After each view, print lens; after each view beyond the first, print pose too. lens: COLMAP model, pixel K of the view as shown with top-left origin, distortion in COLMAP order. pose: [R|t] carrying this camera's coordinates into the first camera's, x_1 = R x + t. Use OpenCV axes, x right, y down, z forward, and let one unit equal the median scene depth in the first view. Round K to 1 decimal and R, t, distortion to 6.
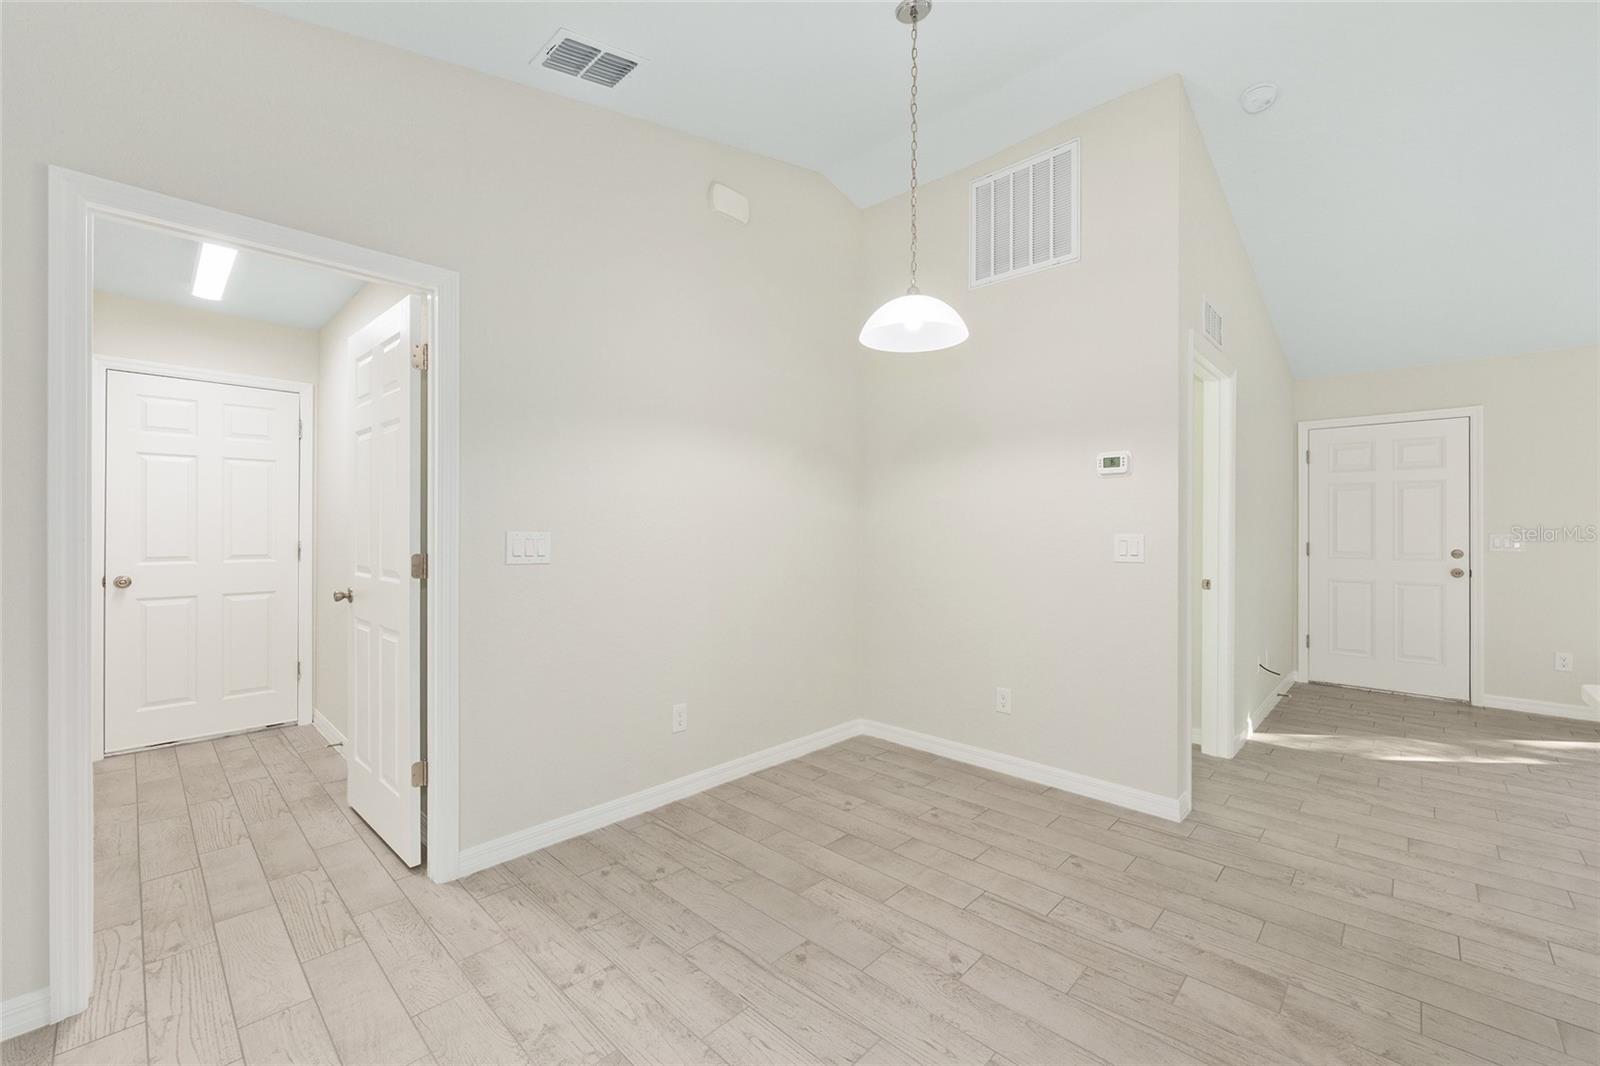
lens RADIAL K [[649.6, 0, 801.6], [0, 649.6, 525.8], [0, 0, 1]] dist [-0.003405, -0.000106]
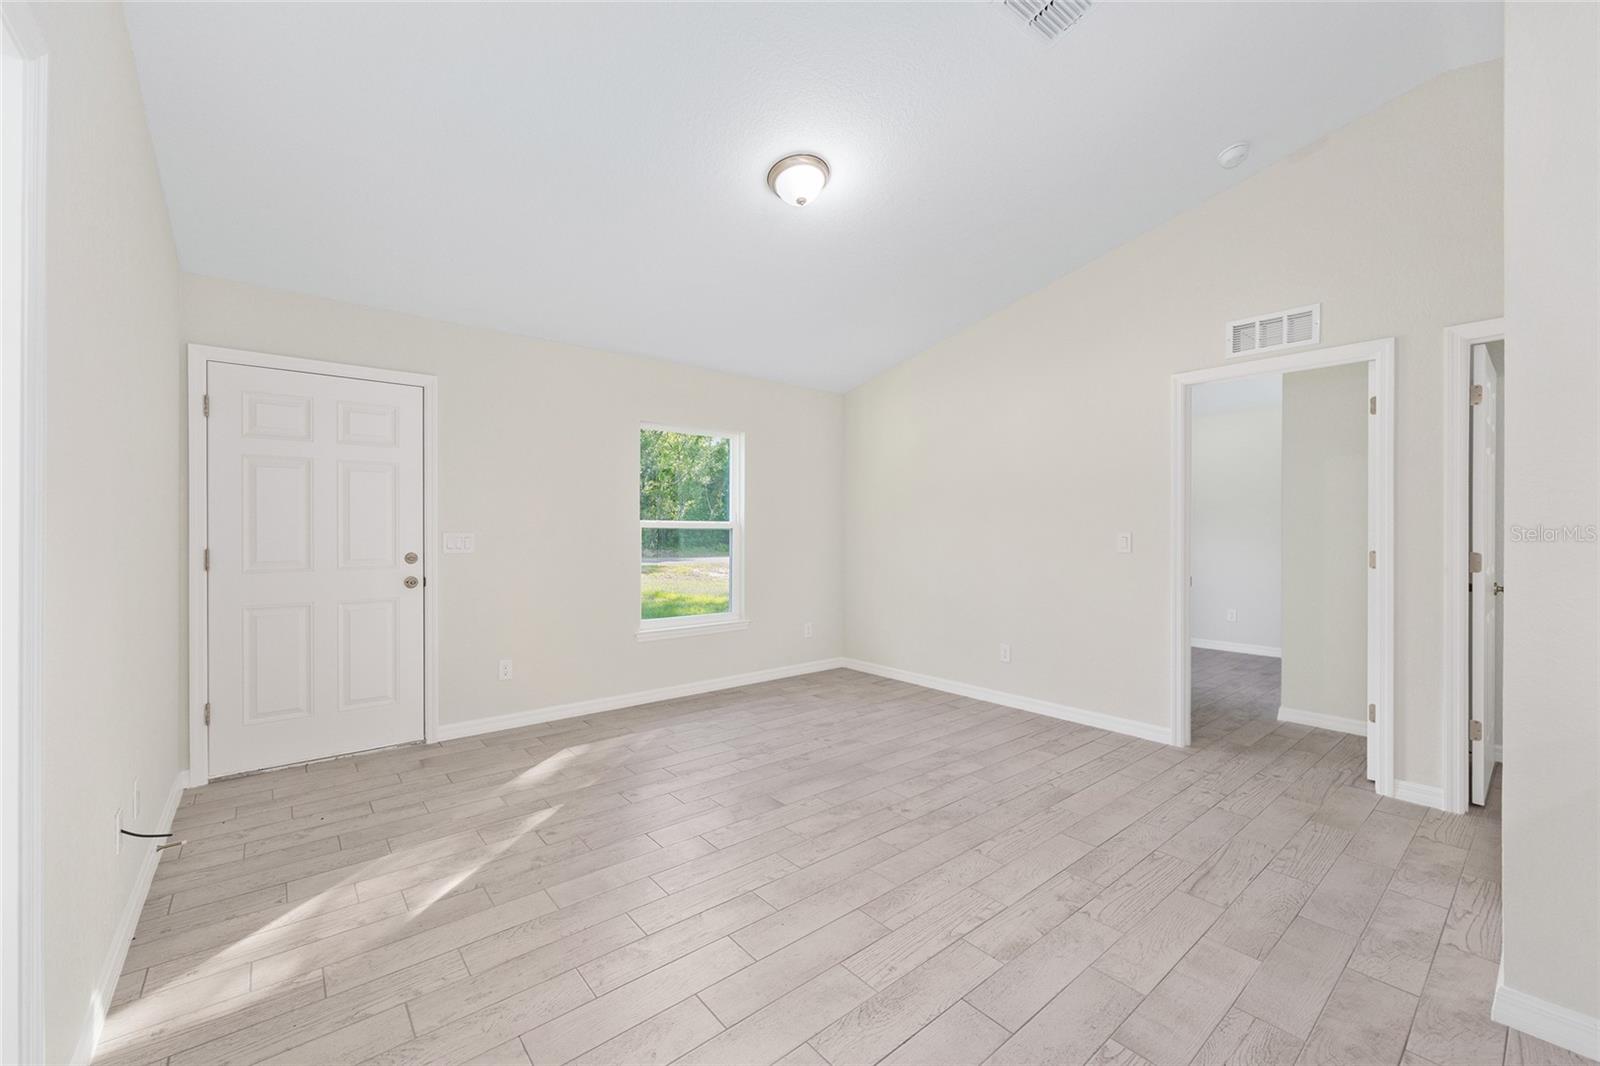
lens RADIAL K [[641.7, 0, 802.8], [0, 641.7, 531.8], [0, 0, 1]] dist [-0.002140, 0.000752]
pose [[0.116579, -0.006145, 0.993162, 0.435903], [-0.004708, 0.999966, 0.006740, 0.005634], [-0.993170, -0.005462, 0.116546, 0.649960]]
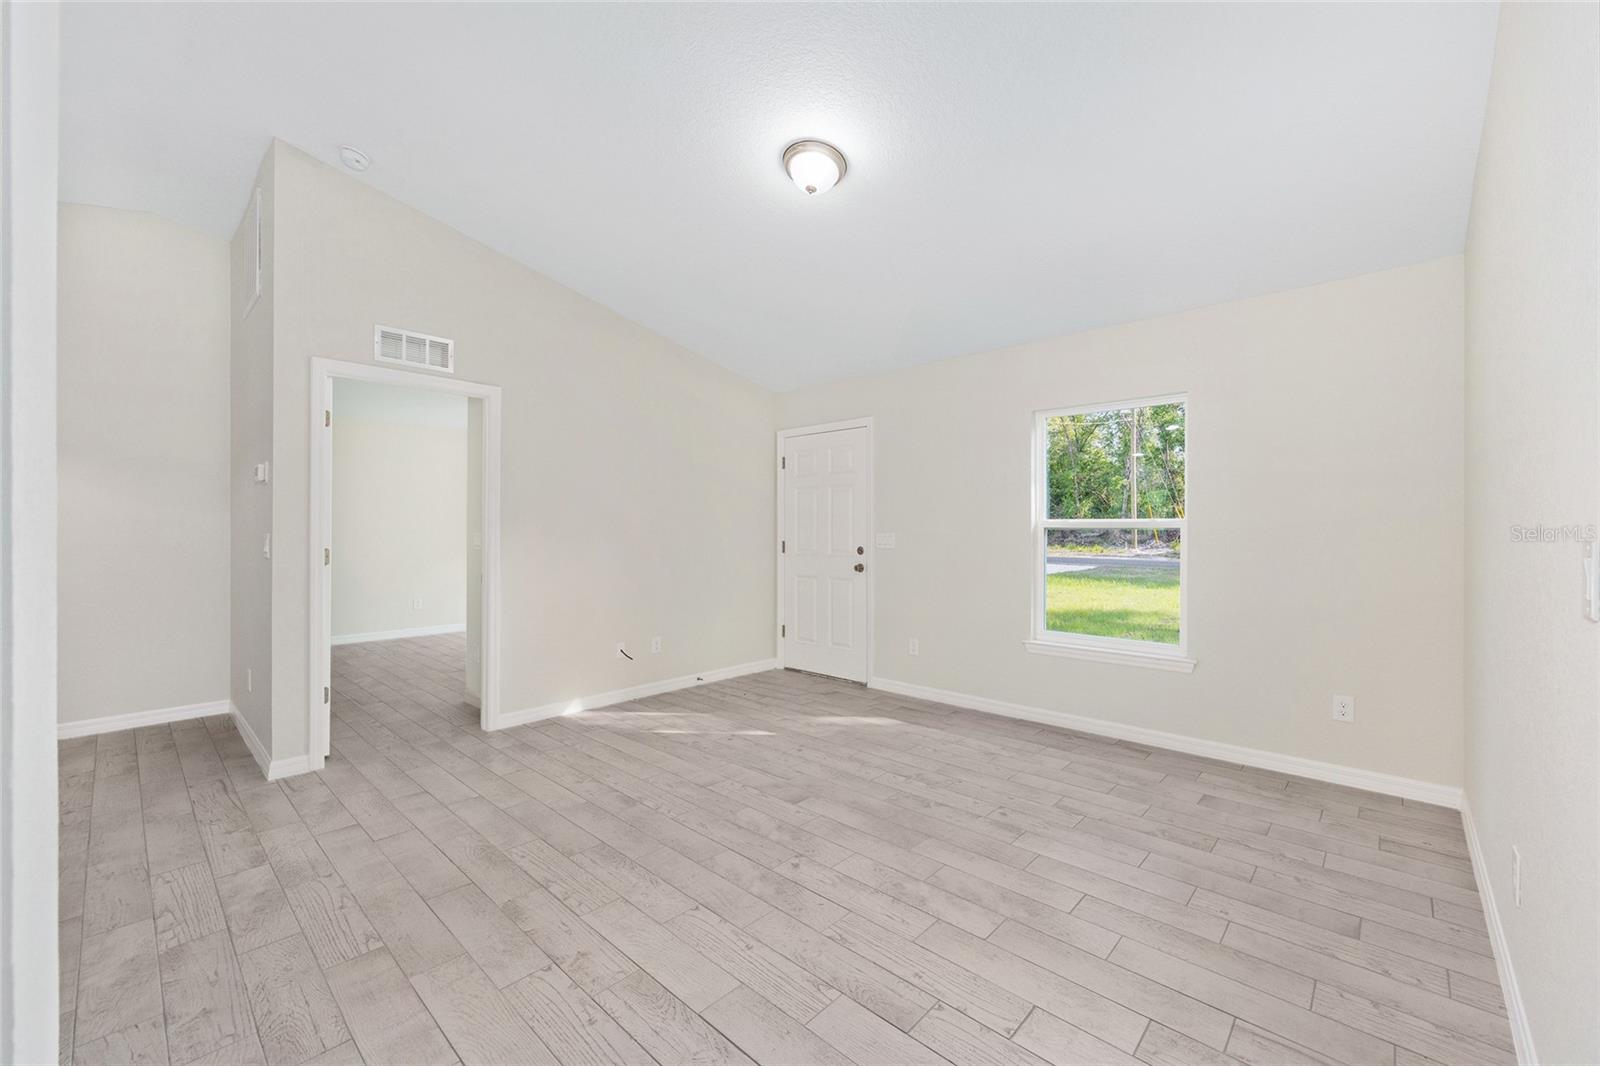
lens RADIAL K [[641.2, 0, 802.1], [0, 641.2, 534.4], [0, 0, 1]] dist [-0.000853, 0.001111]
pose [[0.999919, -0.004426, 0.011924, 1.347241], [0.004298, 0.999933, 0.010779, 0.004887], [-0.011971, -0.010726, 0.999871, -0.141633]]
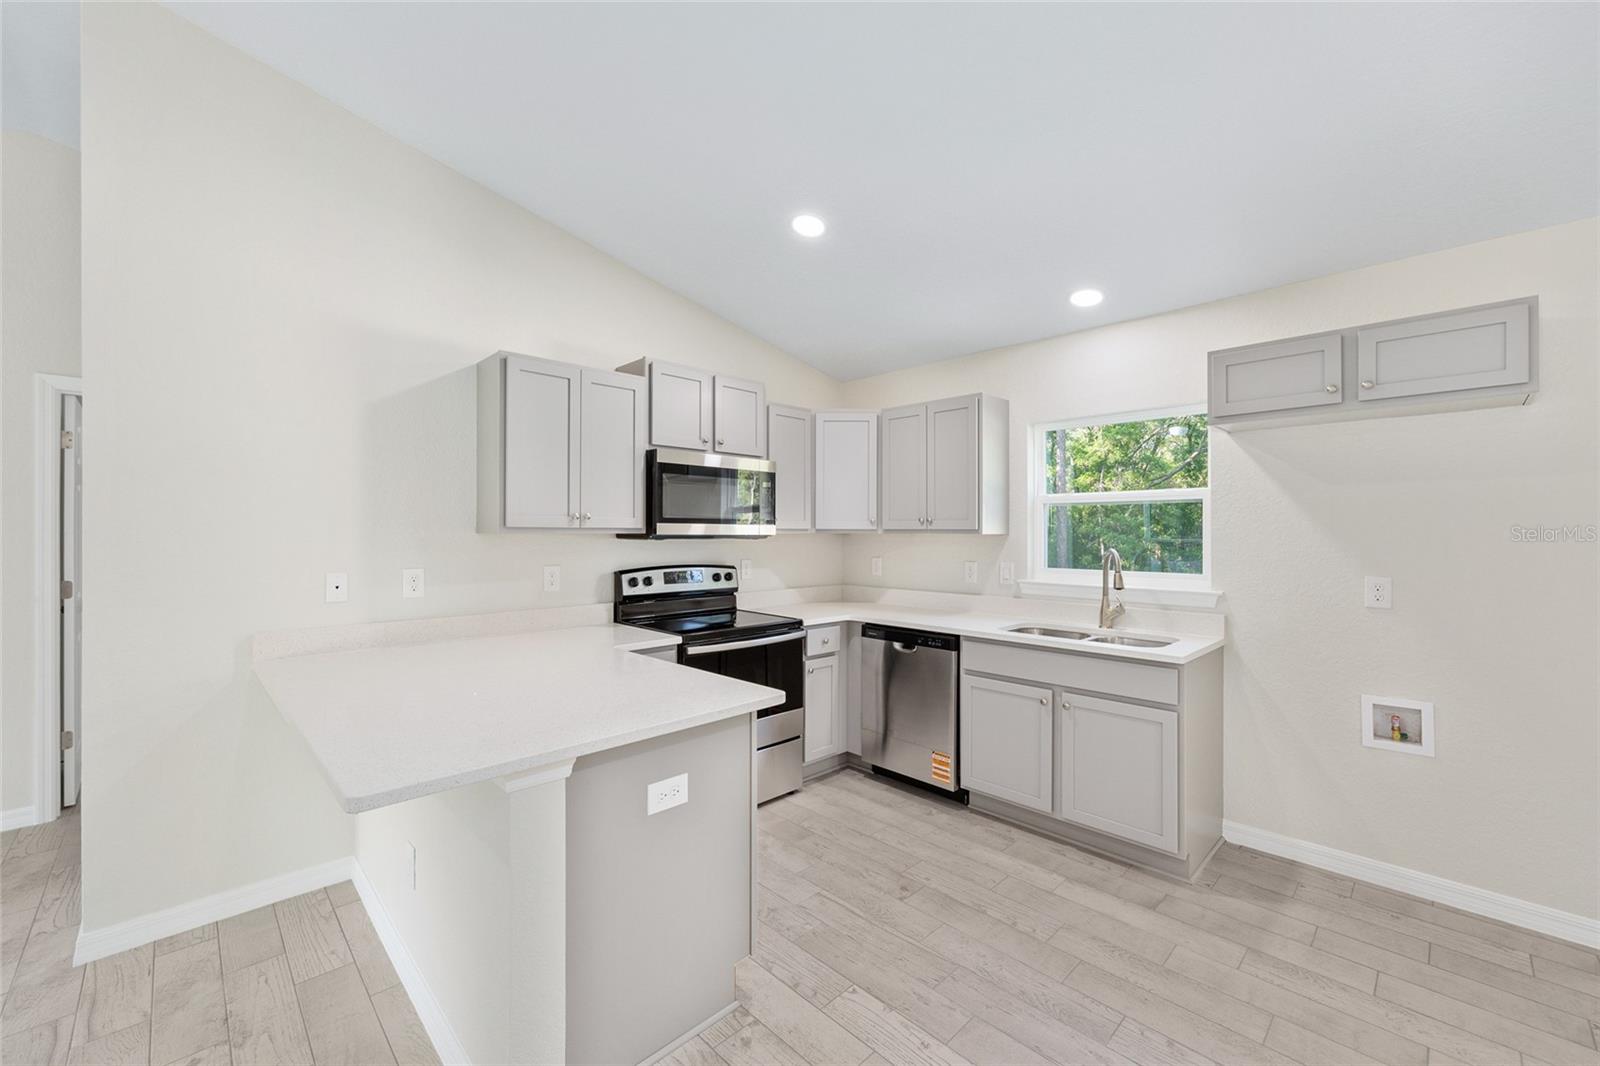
lens RADIAL K [[641.7, 0, 802.8], [0, 641.7, 531.8], [0, 0, 1]] dist [-0.002140, 0.000752]
pose [[-0.999493, -0.007109, 0.031038, 0.252590], [-0.007202, 0.999970, -0.002872, -0.047420], [-0.031016, -0.003094, -0.999514, 0.786760]]
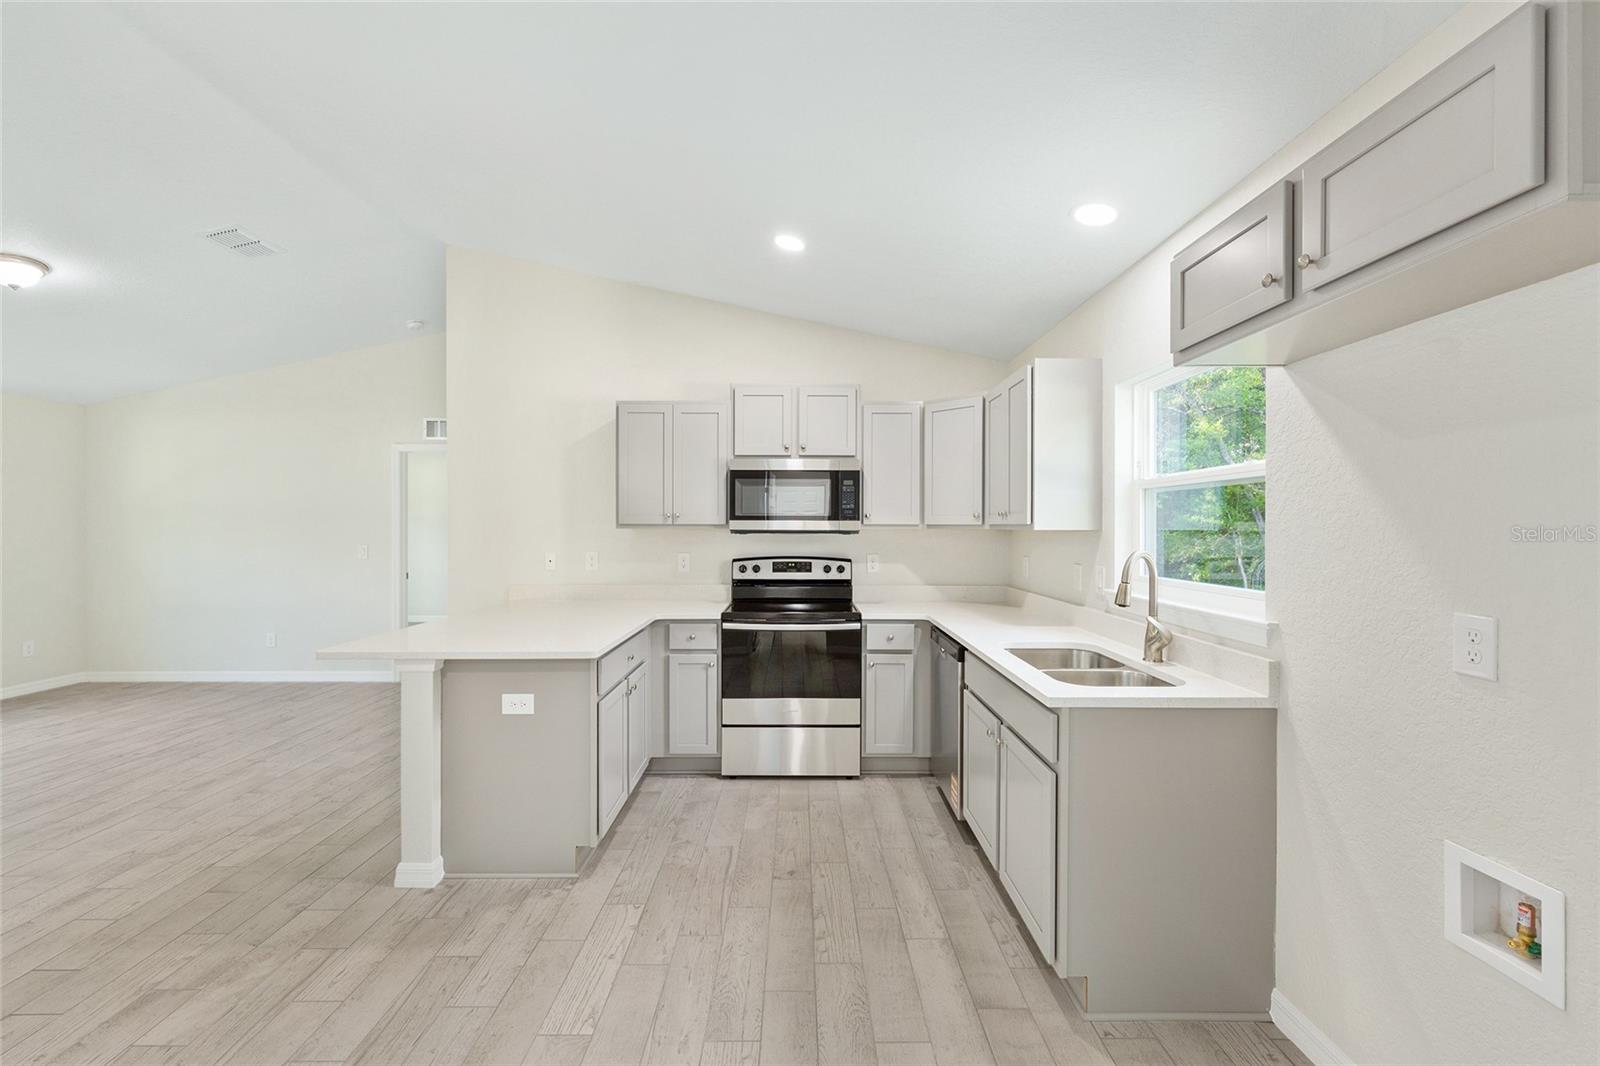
lens RADIAL K [[641.2, 0, 802.1], [0, 641.2, 534.4], [0, 0, 1]] dist [-0.000853, 0.001111]
pose [[-0.693906, -0.013757, 0.719934, -0.451058], [-0.007247, 0.999900, 0.012121, -0.050969], [-0.720029, 0.003194, -0.693937, 0.542218]]
